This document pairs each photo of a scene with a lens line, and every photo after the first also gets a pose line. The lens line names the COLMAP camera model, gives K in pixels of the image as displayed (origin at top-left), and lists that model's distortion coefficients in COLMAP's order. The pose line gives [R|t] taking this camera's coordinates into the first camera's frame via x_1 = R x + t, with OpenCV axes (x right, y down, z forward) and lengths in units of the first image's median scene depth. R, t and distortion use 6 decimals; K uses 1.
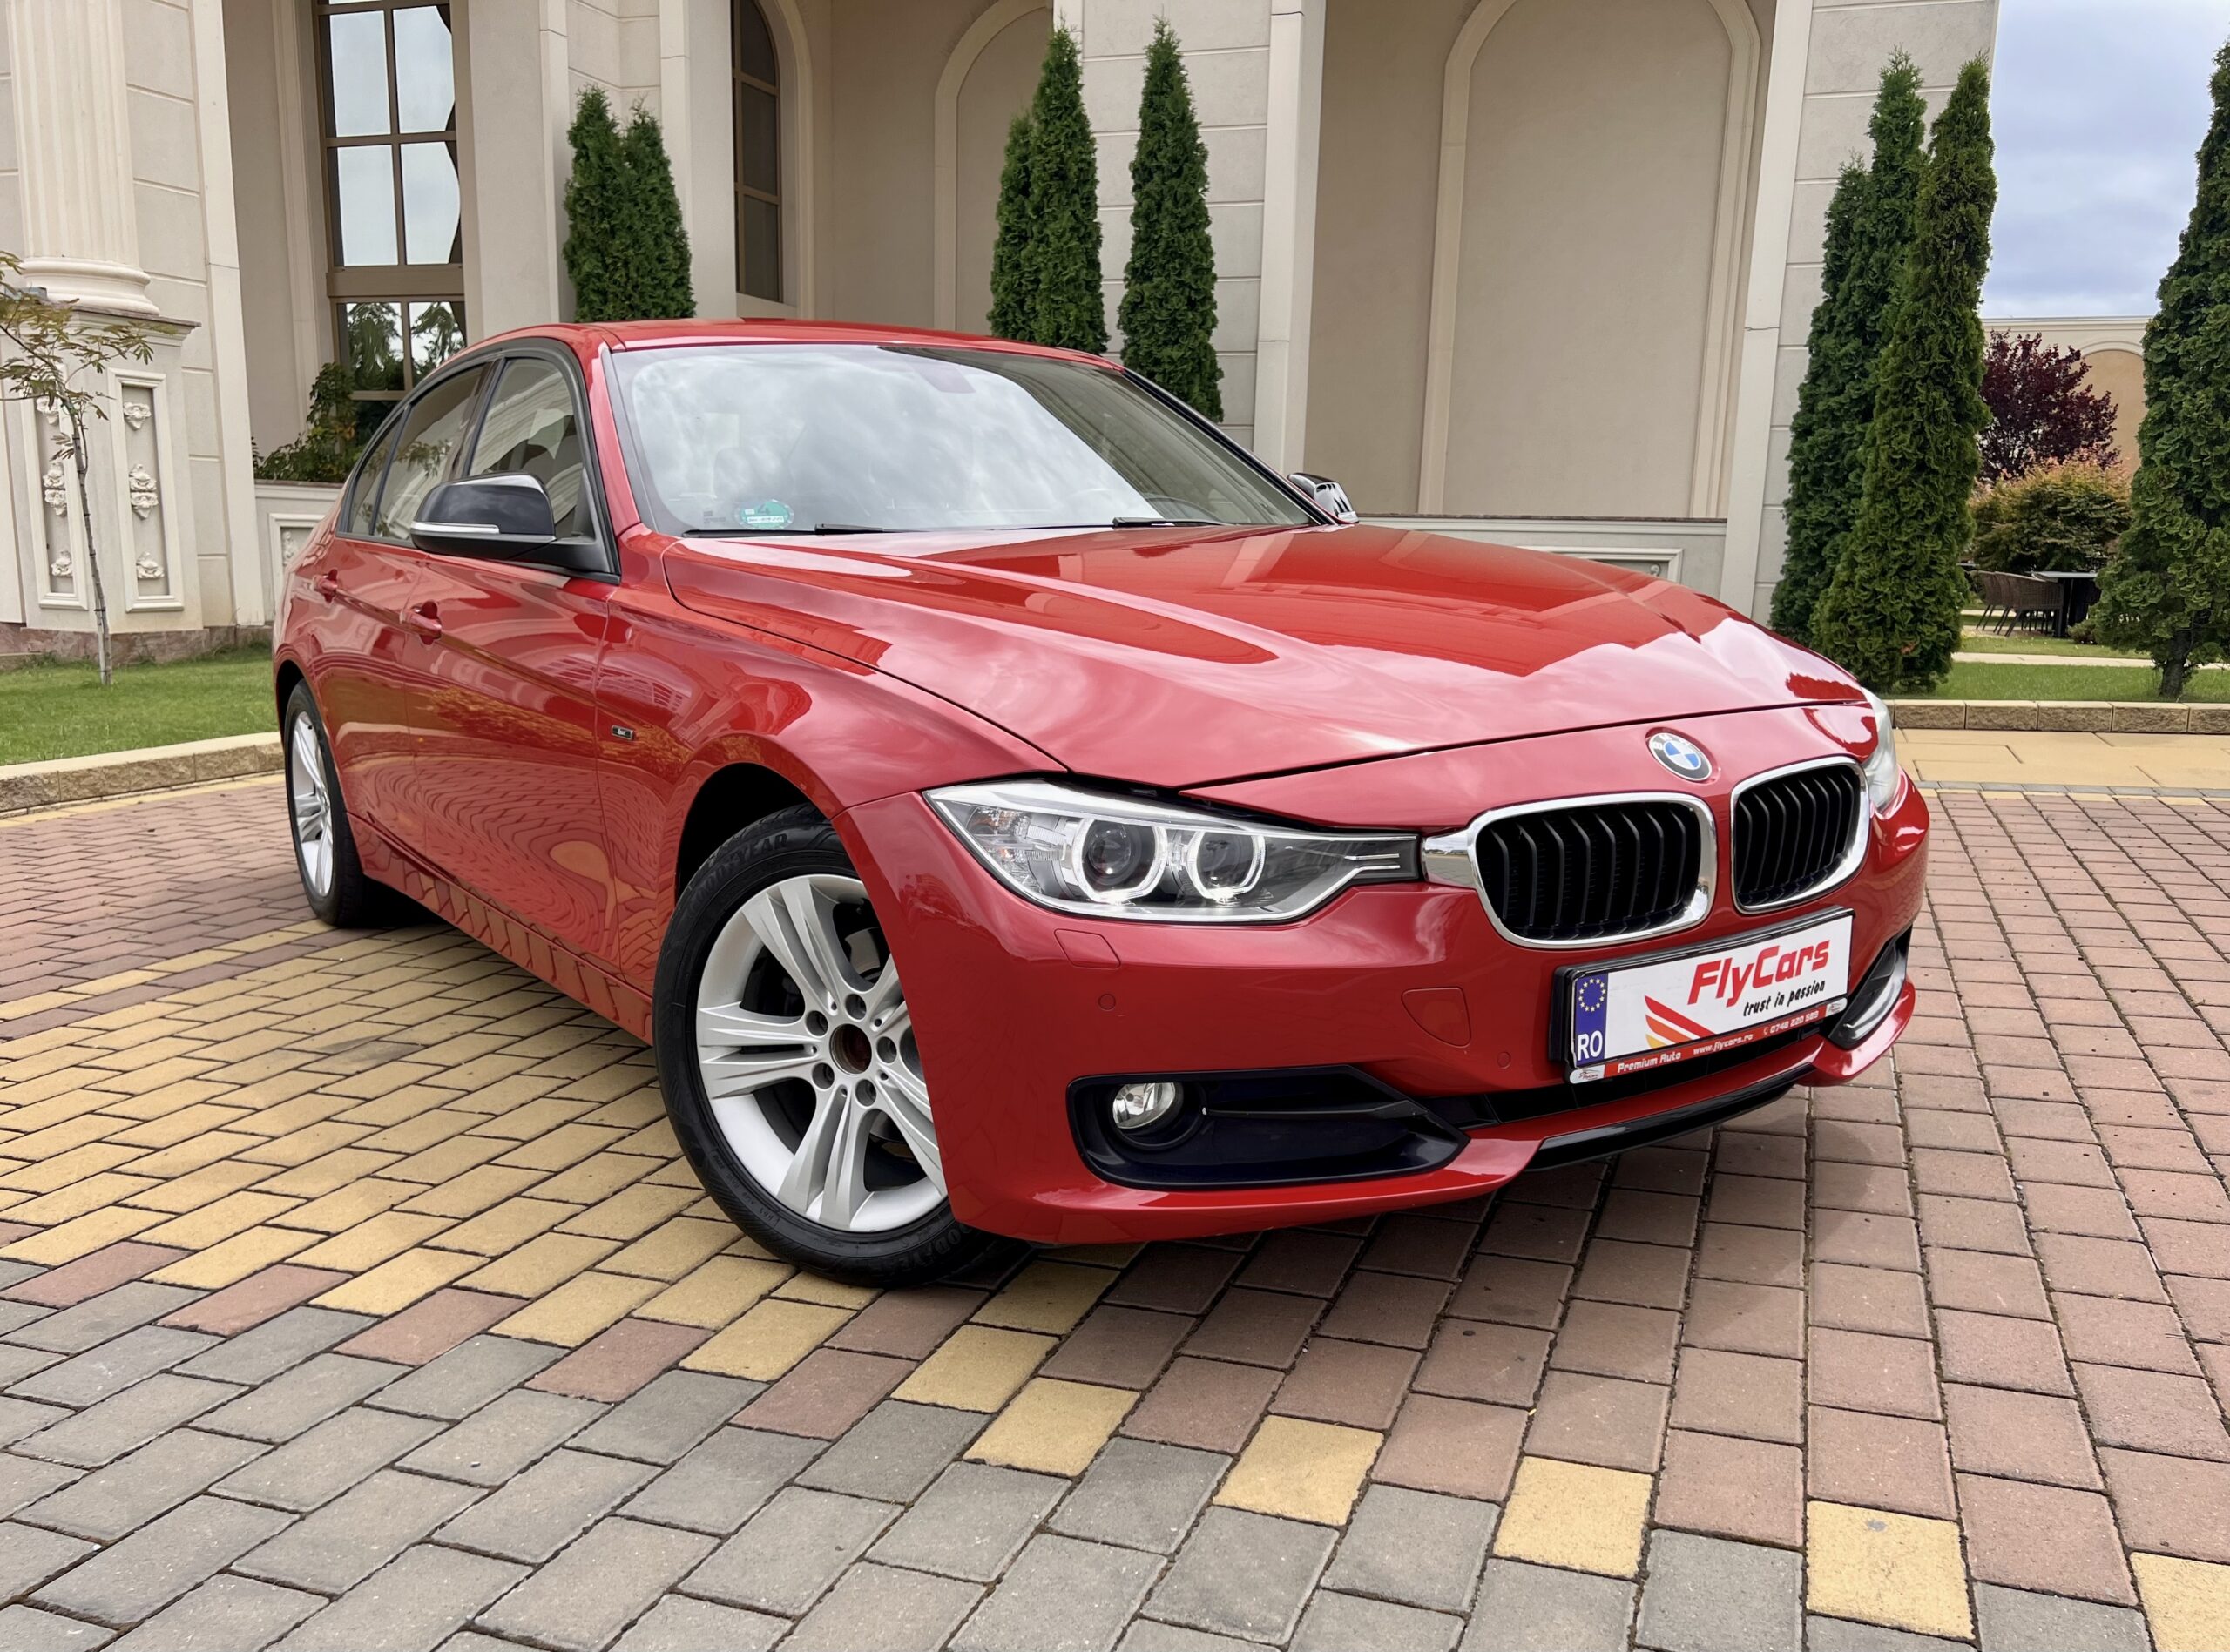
lens RADIAL K [[1866.3, 0, 1157.5], [0, 1866.3, 937.2], [0, 0, 1]] dist [0.018558, -0.016248]
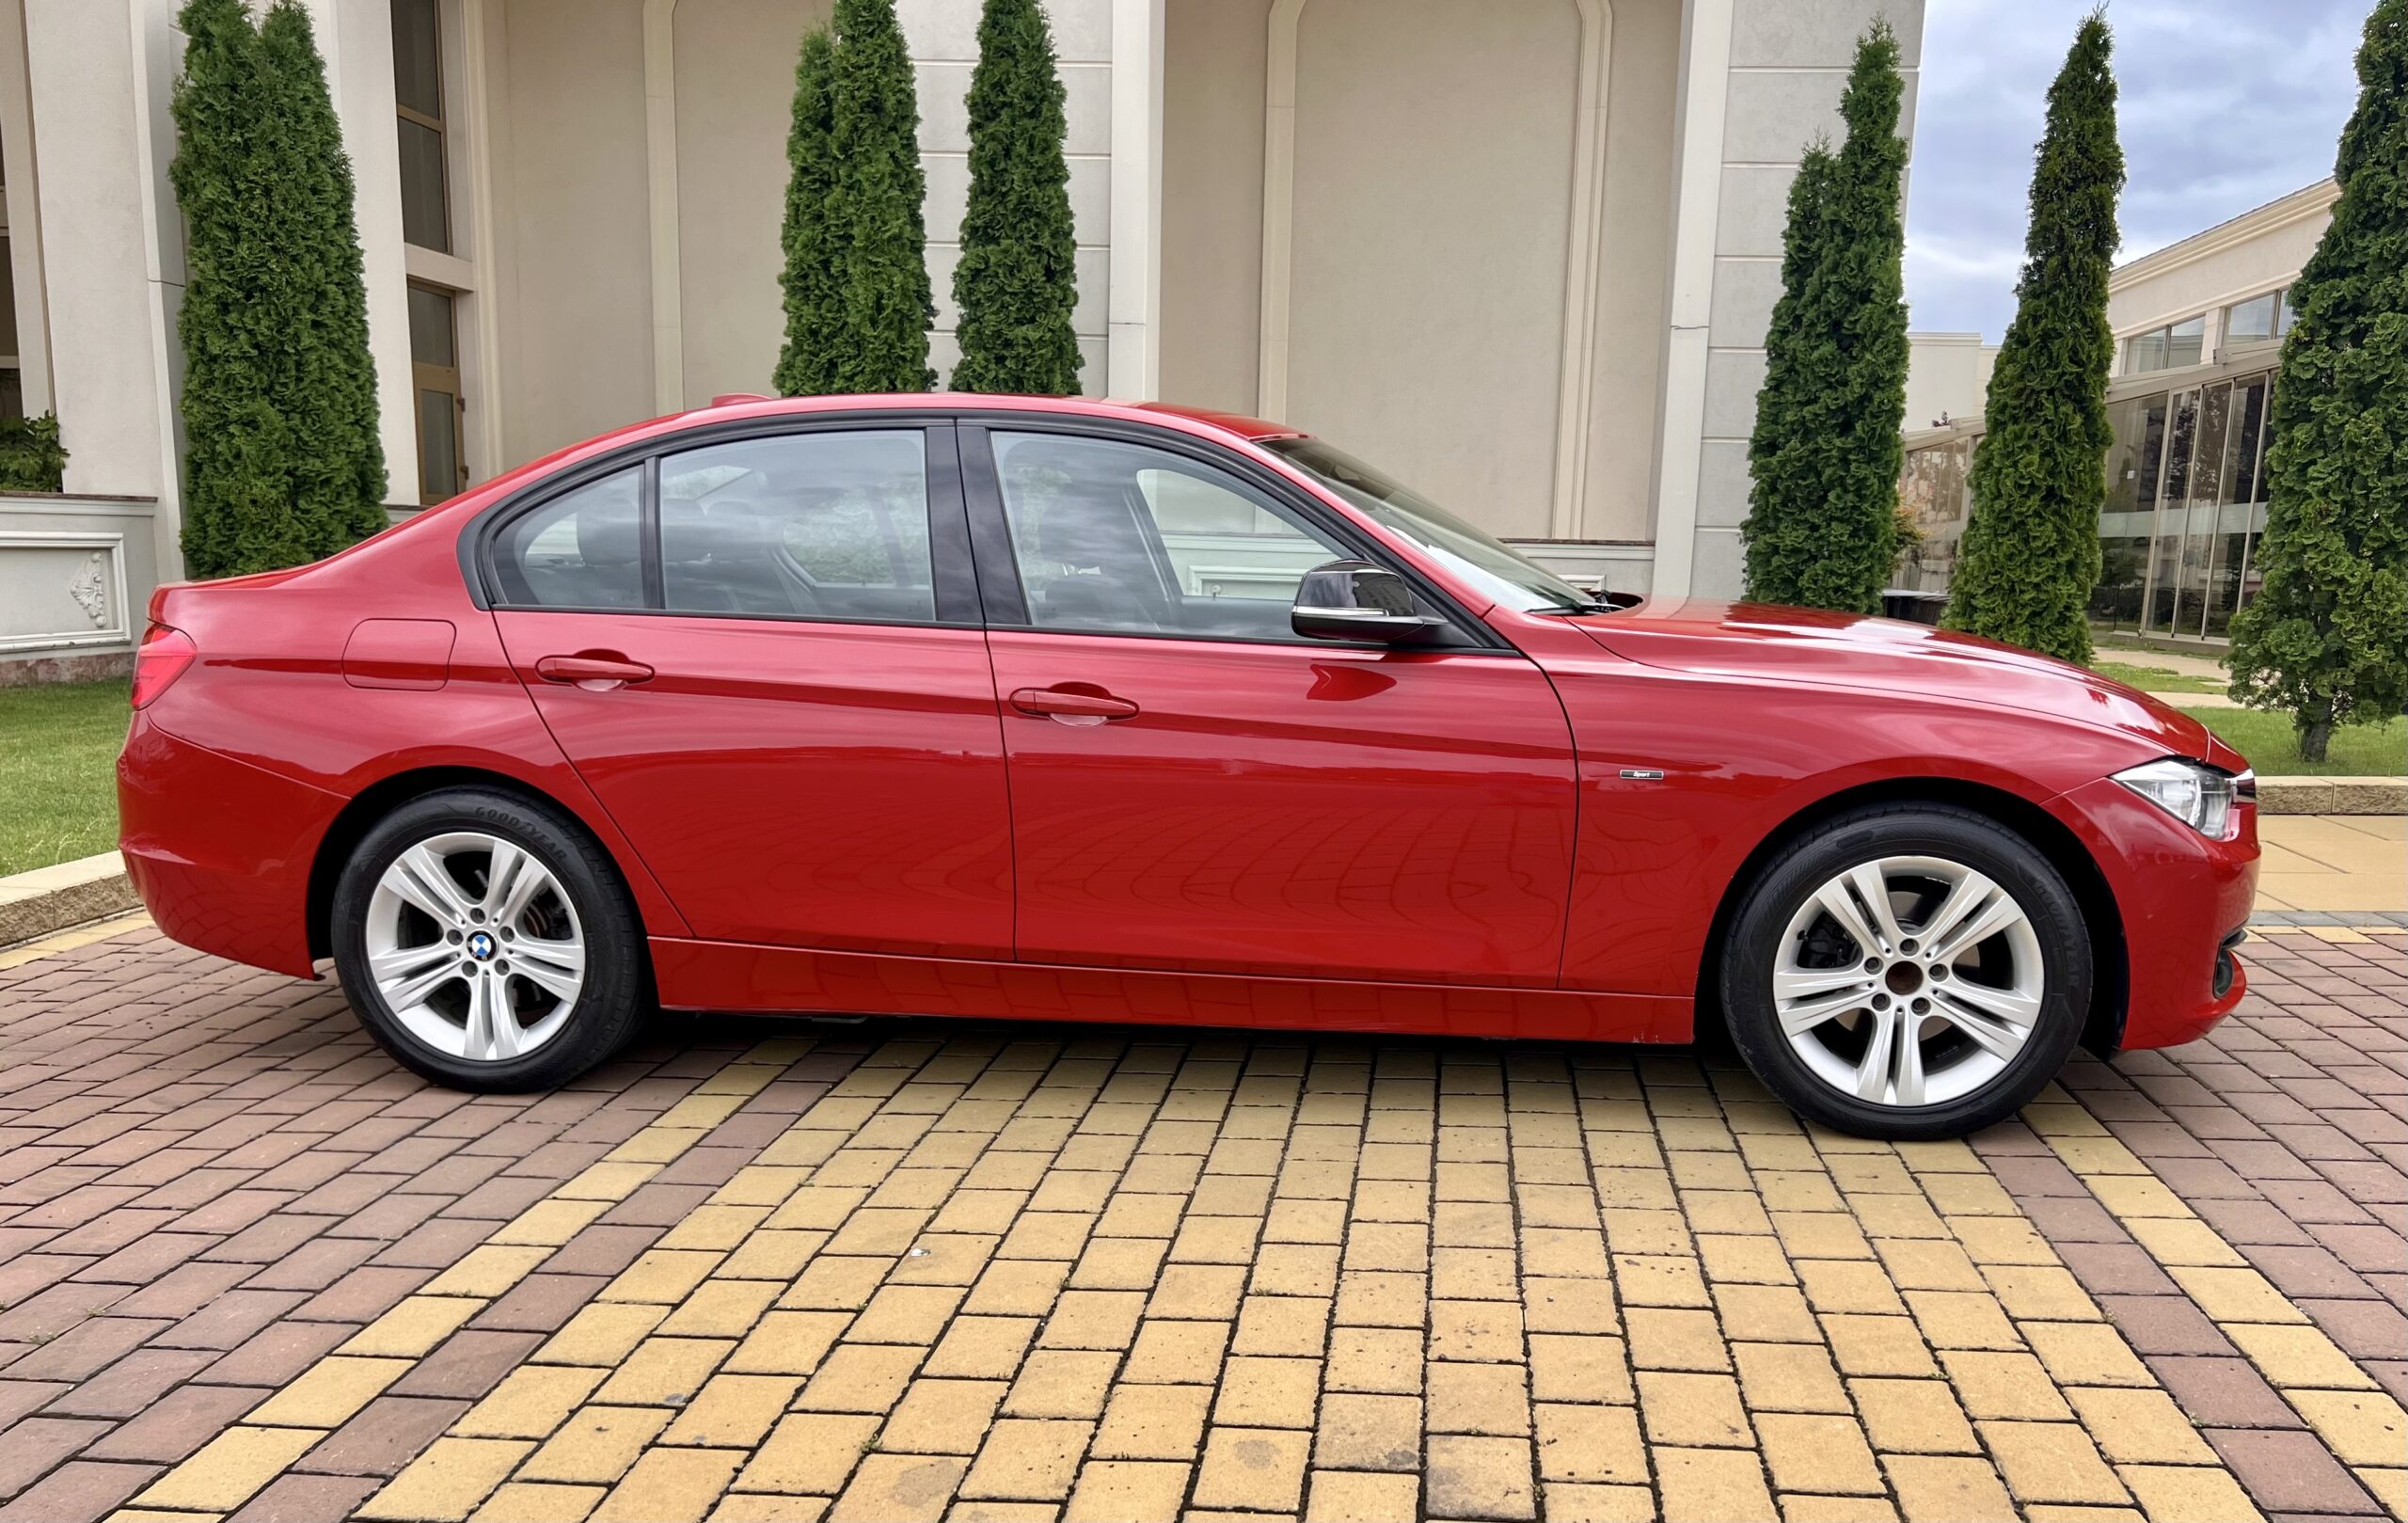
lens RADIAL K [[1943.1, 0, 1277.5], [0, 1943.1, 884.2], [0, 0, 1]] dist [0.036309, -0.039891]
pose [[0.969594, -0.037238, 0.241870, -0.105738], [0.044967, 0.998637, -0.026510, -0.050597], [-0.240554, 0.036580, 0.969946, 0.175978]]
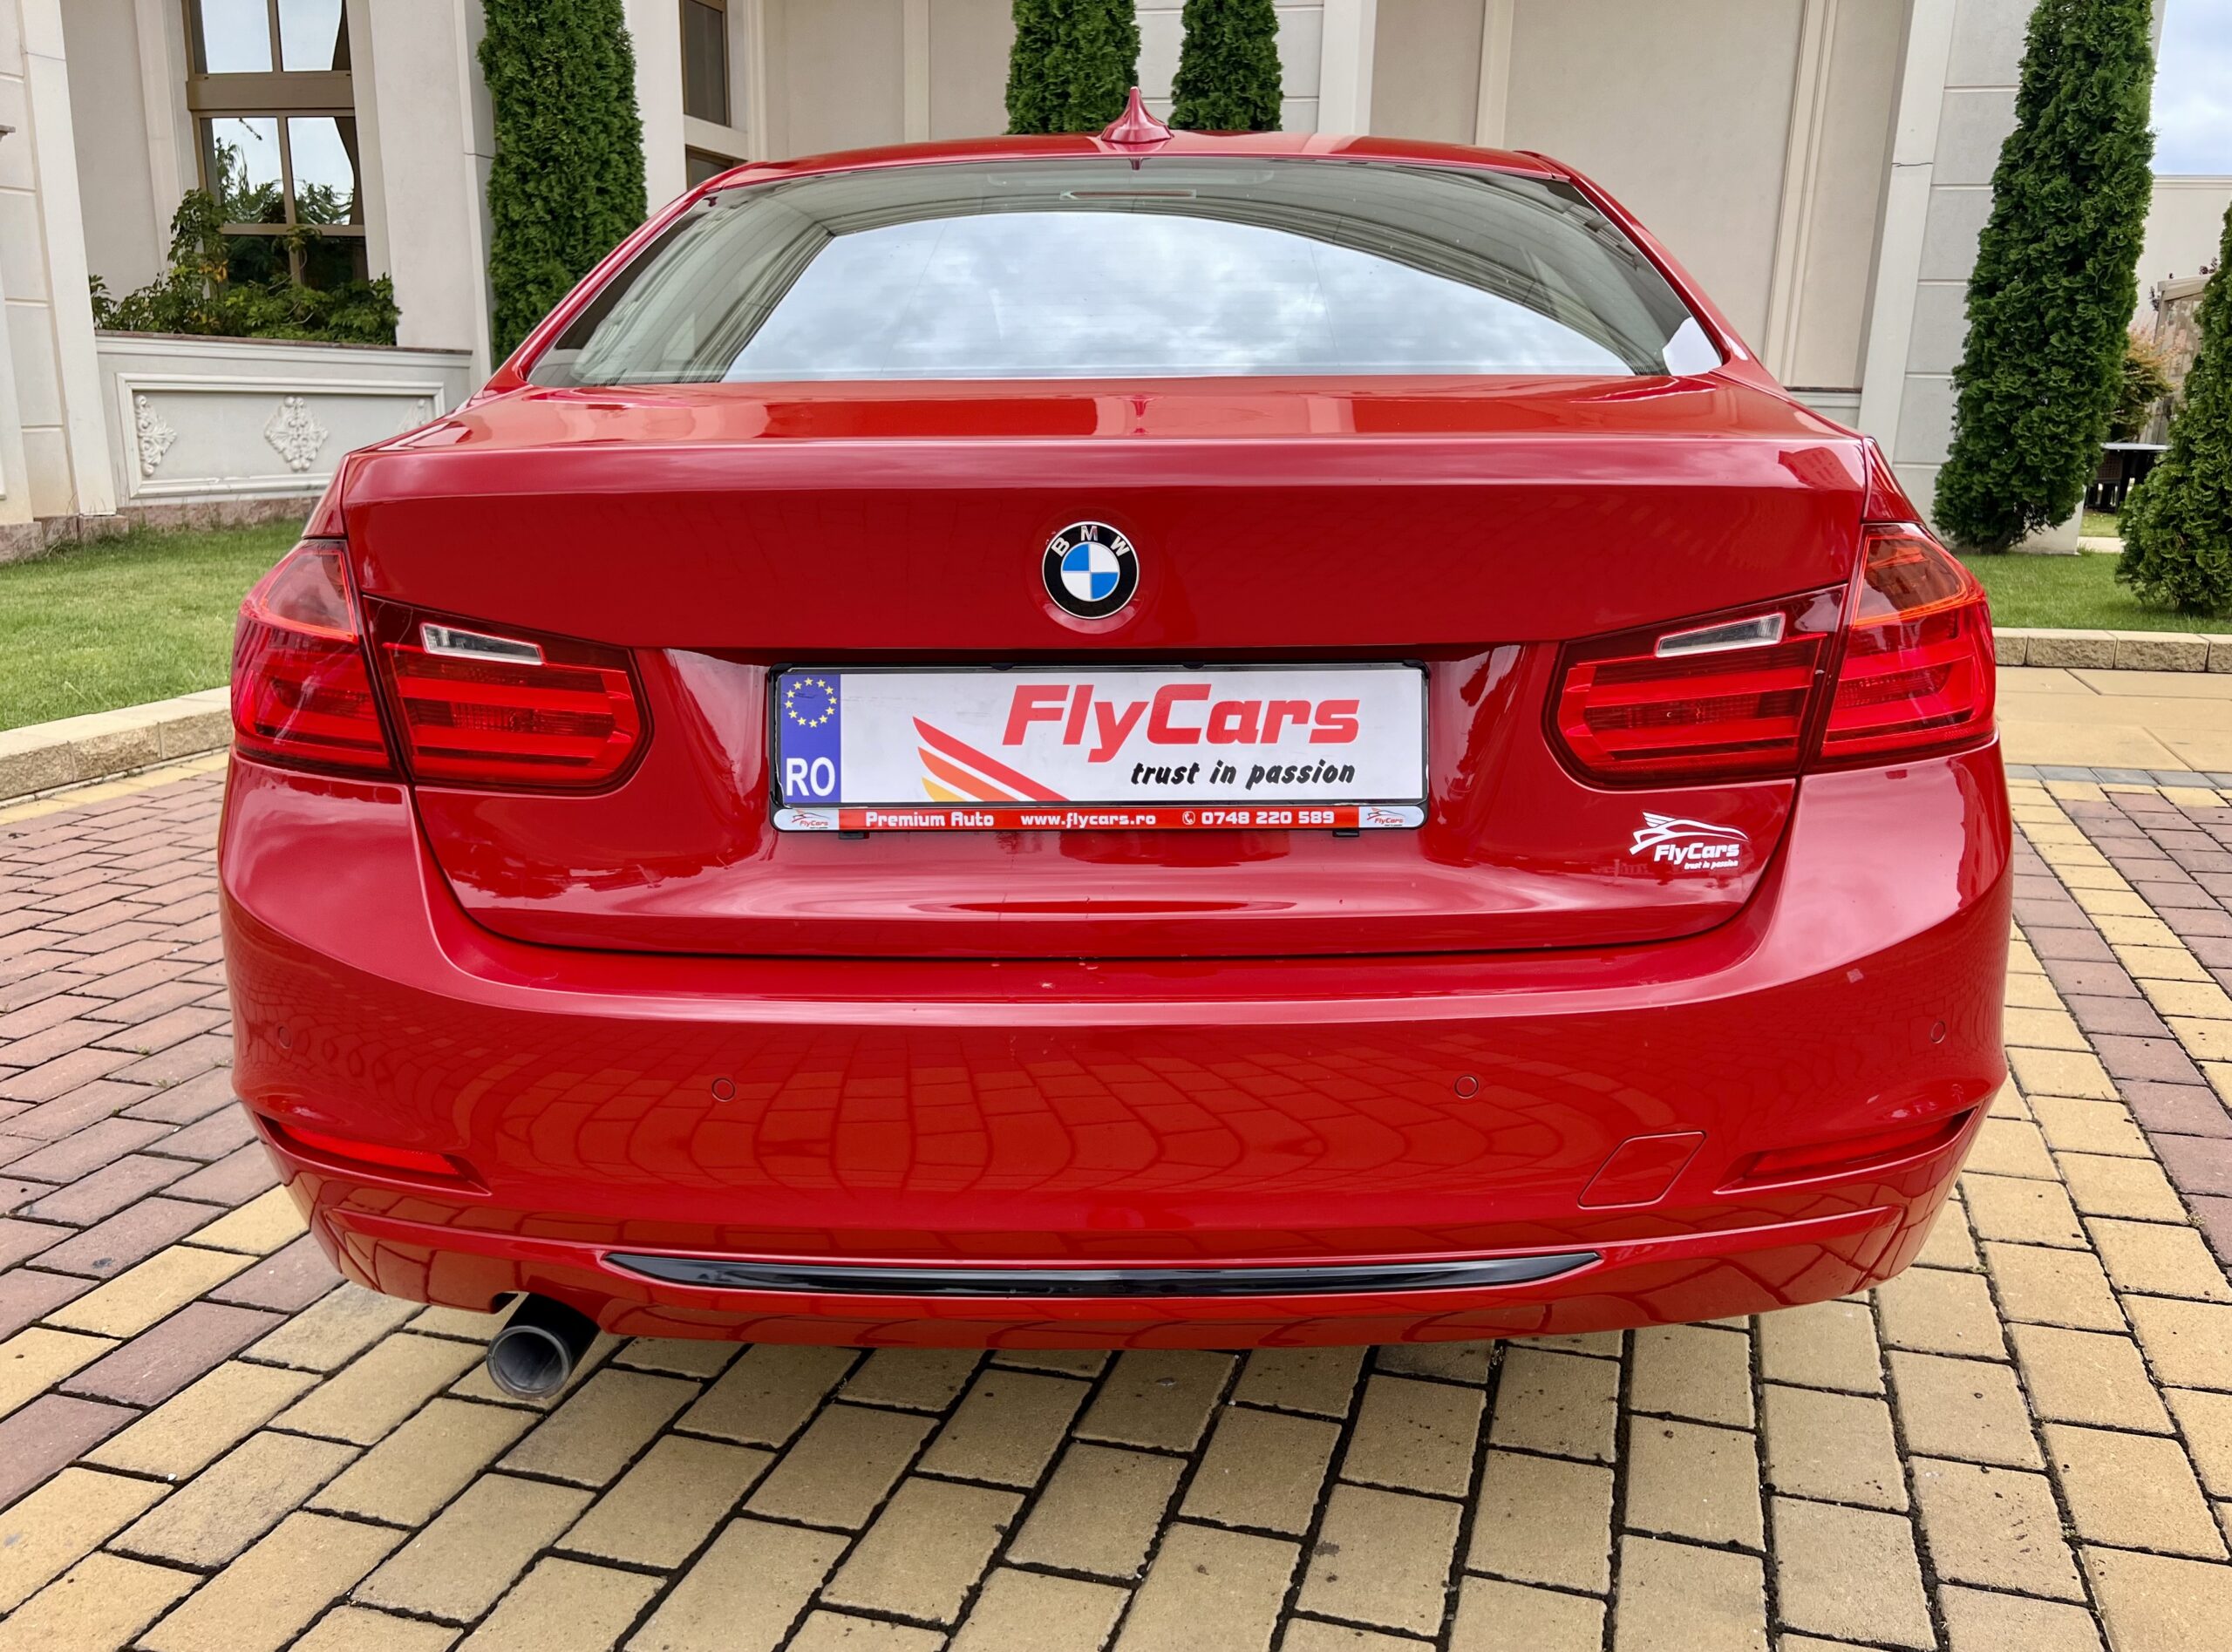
lens RADIAL K [[1805.6, 0, 1149.3], [0, 1805.6, 850.2], [0, 0, 1]] dist [0.052232, -0.061785]
pose [[0.998213, -0.008038, 0.059207, -0.083633], [0.005758, 0.999239, 0.038574, -0.049045], [-0.059472, -0.038164, 0.997500, 0.189583]]
